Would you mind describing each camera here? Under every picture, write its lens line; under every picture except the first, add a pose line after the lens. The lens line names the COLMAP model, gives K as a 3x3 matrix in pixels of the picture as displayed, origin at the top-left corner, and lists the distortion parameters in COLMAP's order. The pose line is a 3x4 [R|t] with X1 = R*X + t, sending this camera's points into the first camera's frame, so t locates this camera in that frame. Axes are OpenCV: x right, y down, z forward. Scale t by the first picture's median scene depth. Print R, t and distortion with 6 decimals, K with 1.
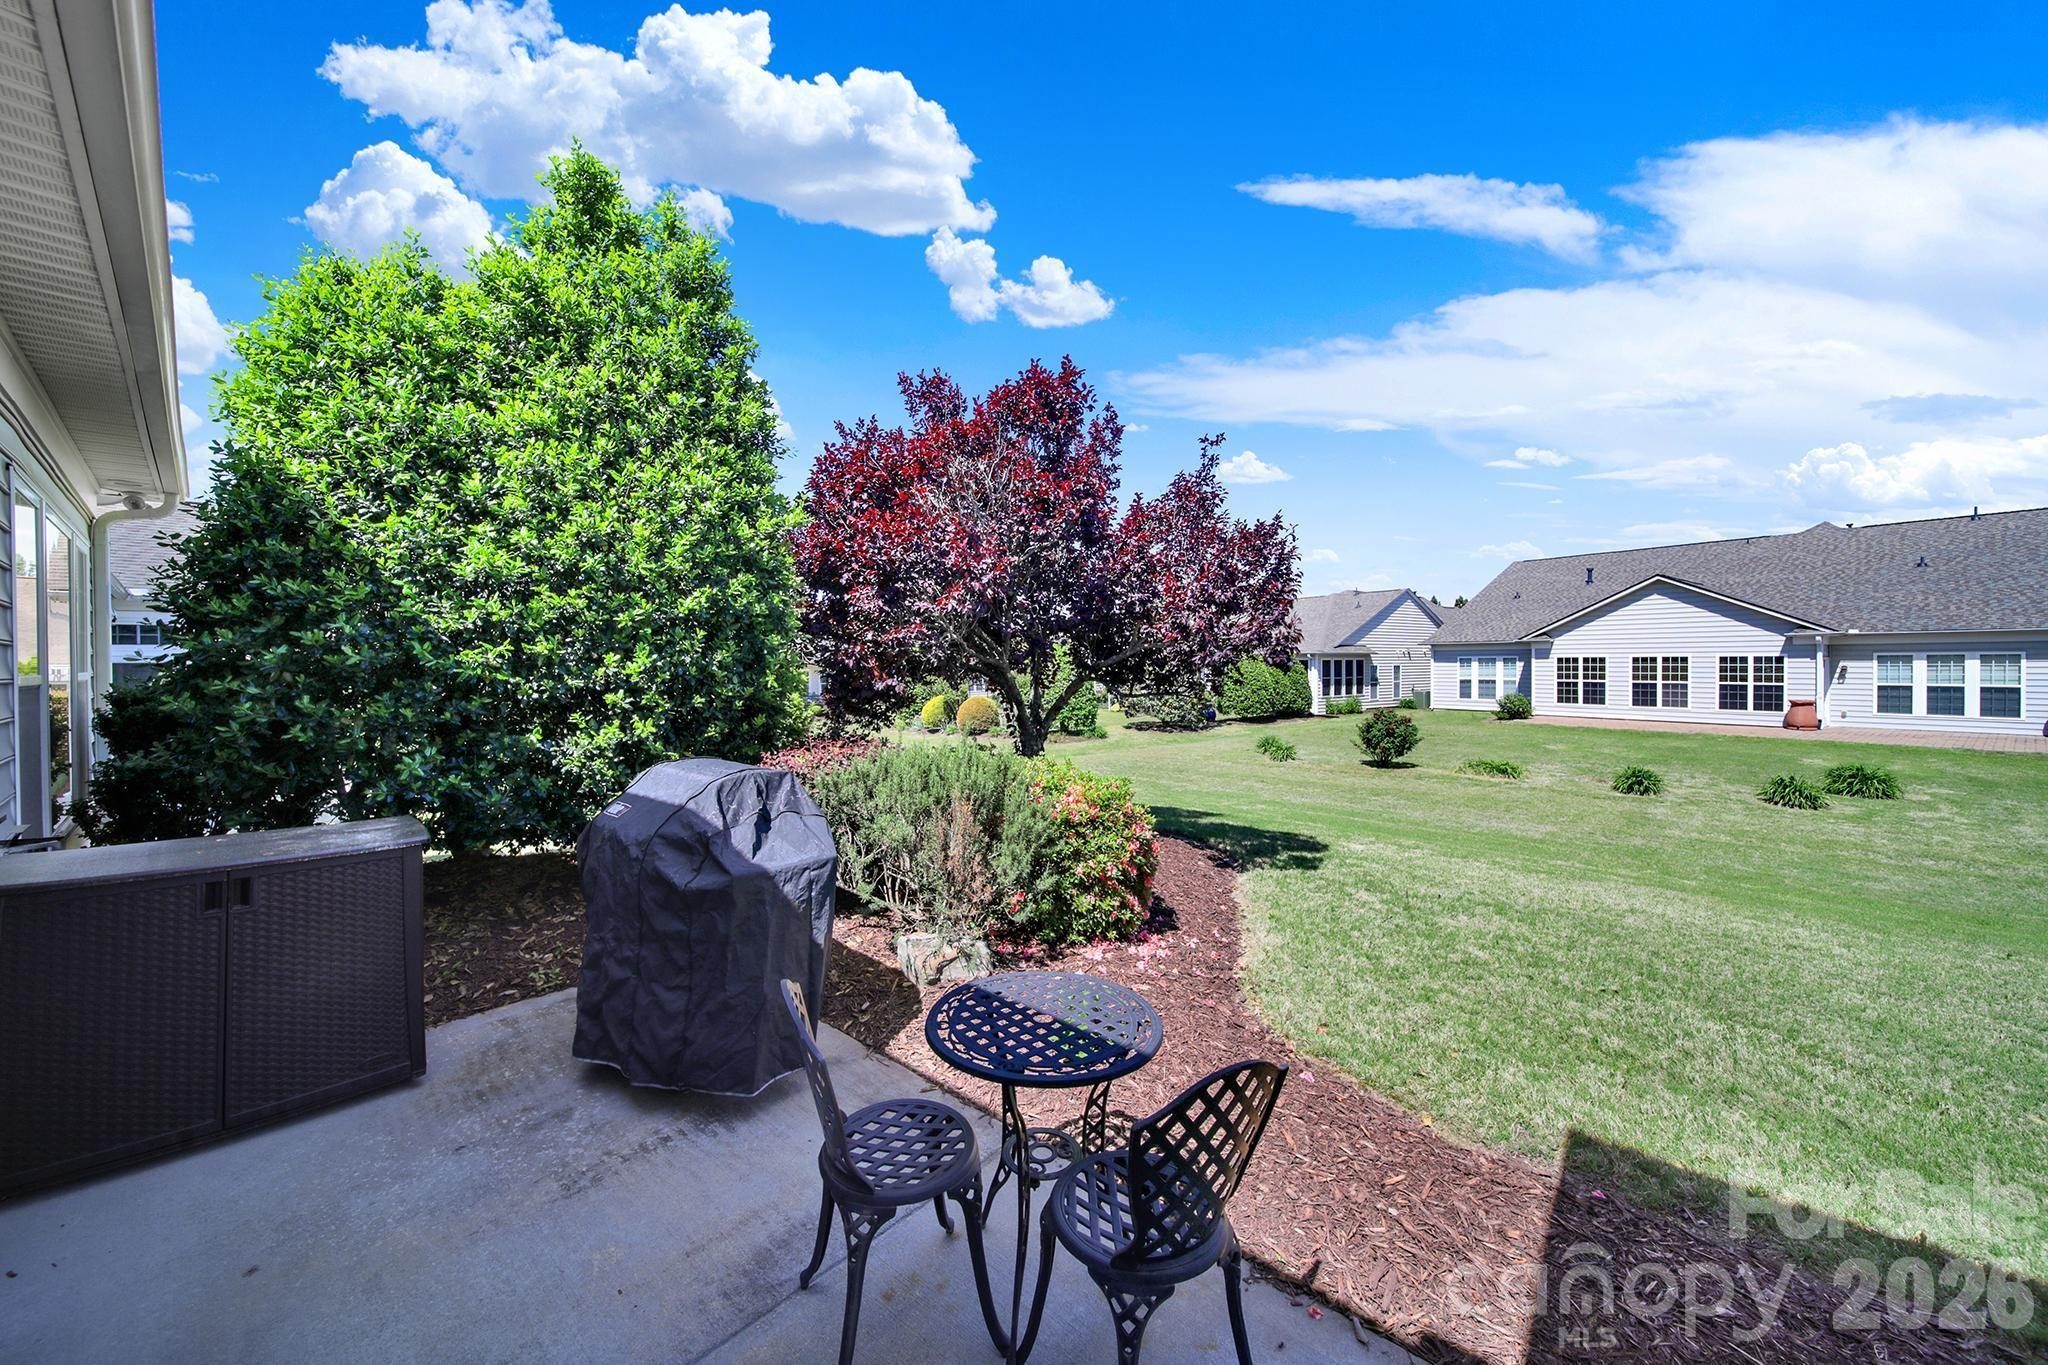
lens RADIAL K [[787.4, 0, 1024.0], [0, 787.4, 682.5], [0, 0, 1]] dist [-0.001018, -0.000044]
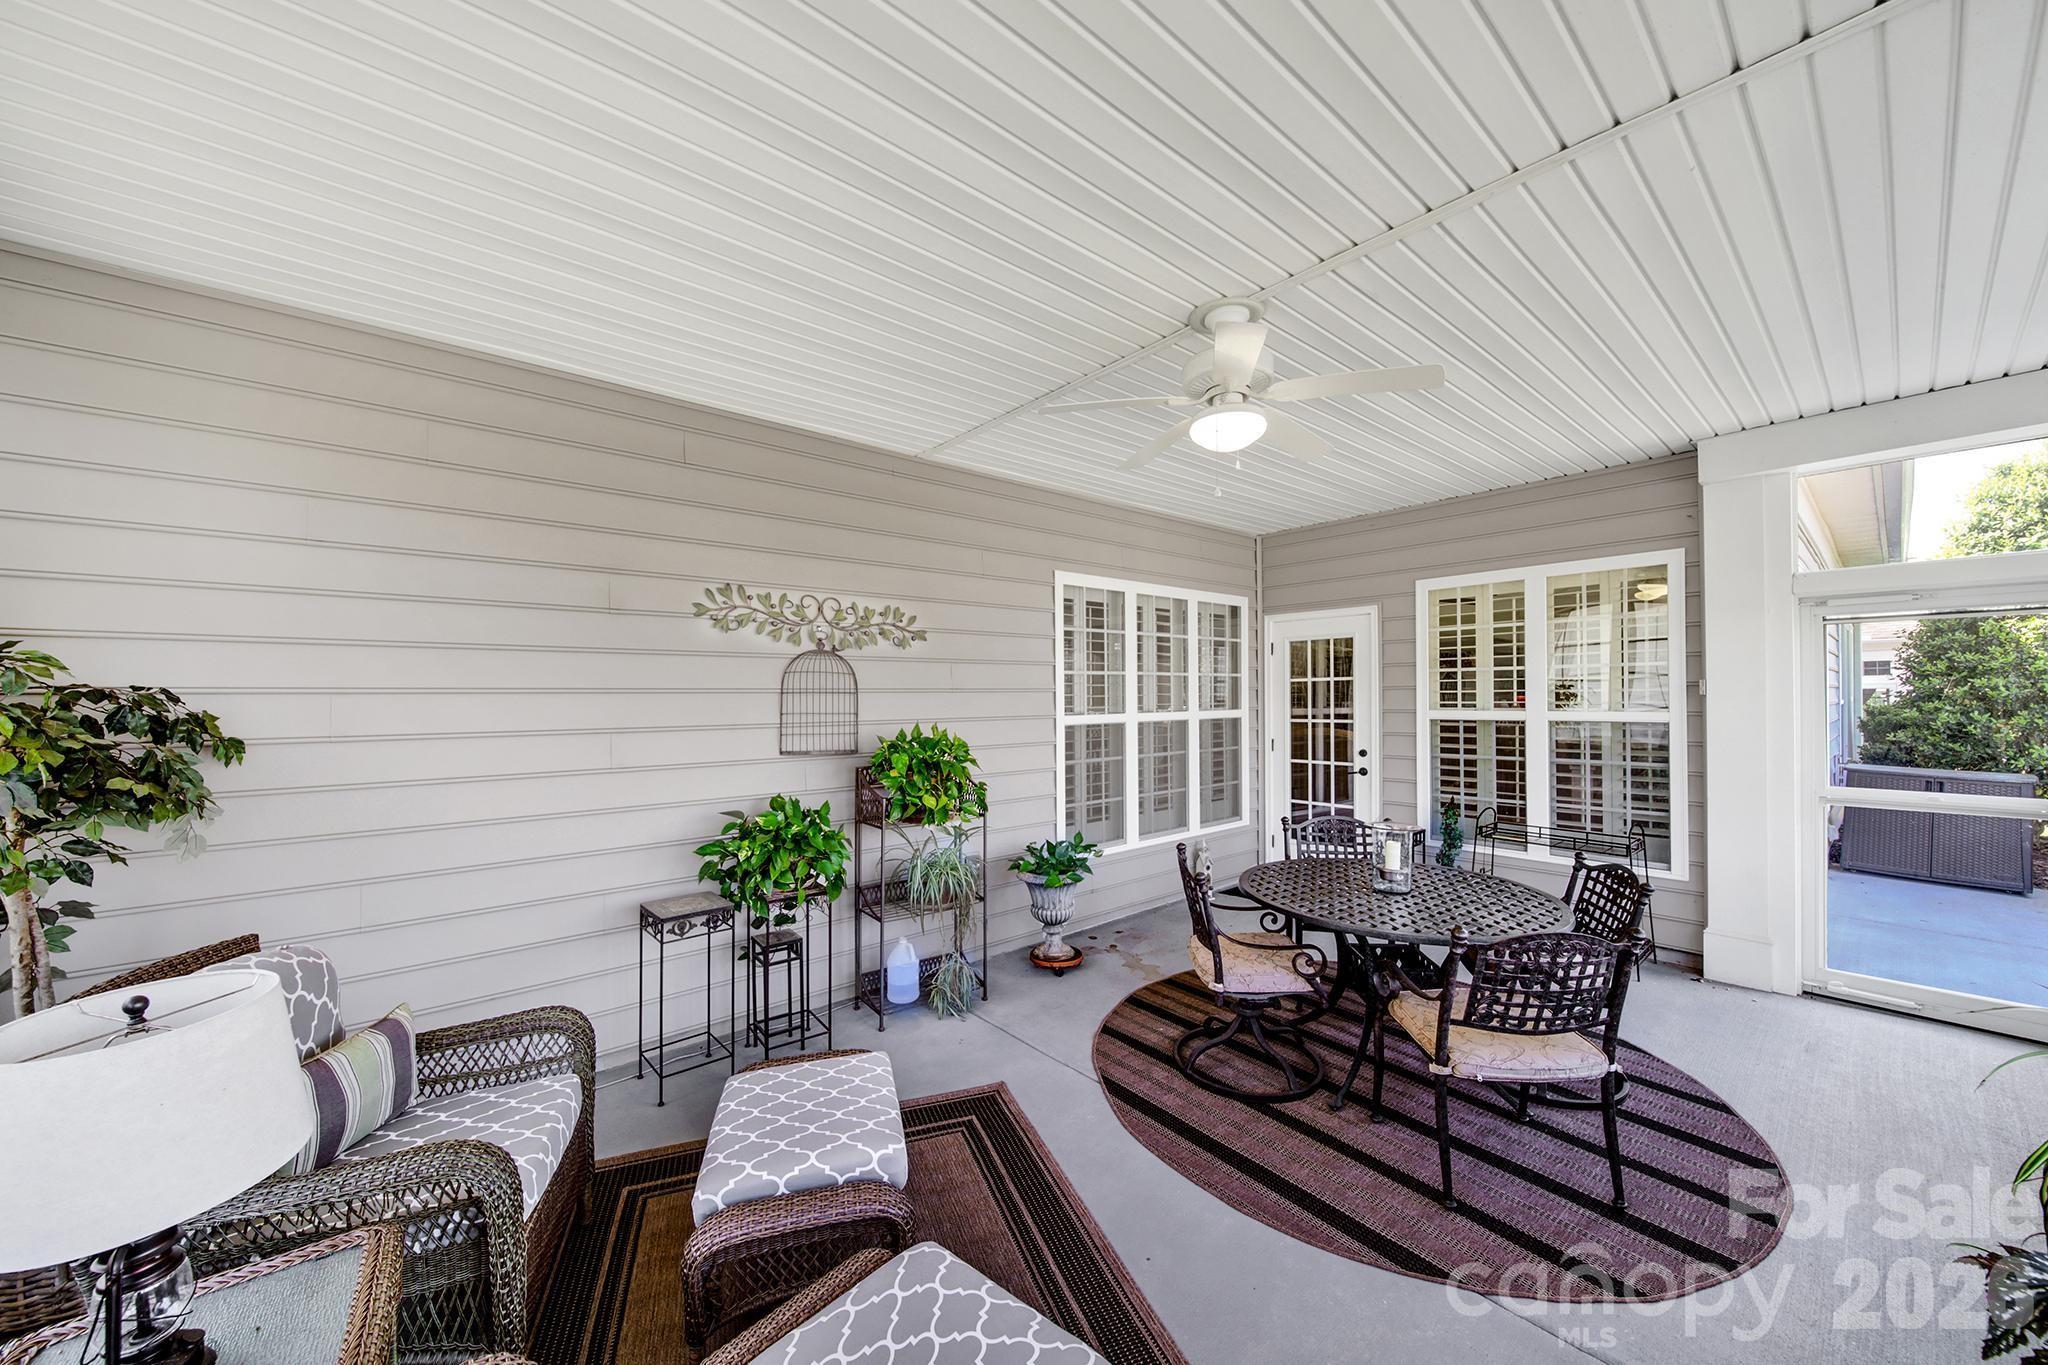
lens RADIAL K [[724.9, 0, 1024.0], [0, 724.9, 682.5], [0, 0, 1]] dist [0.000161, 0.000004]
pose [[-0.135341, -0.007829, -0.990768, 0.192972], [-0.015745, 0.999859, -0.005750, -0.001132], [0.990674, 0.014822, -0.135445, -0.179062]]
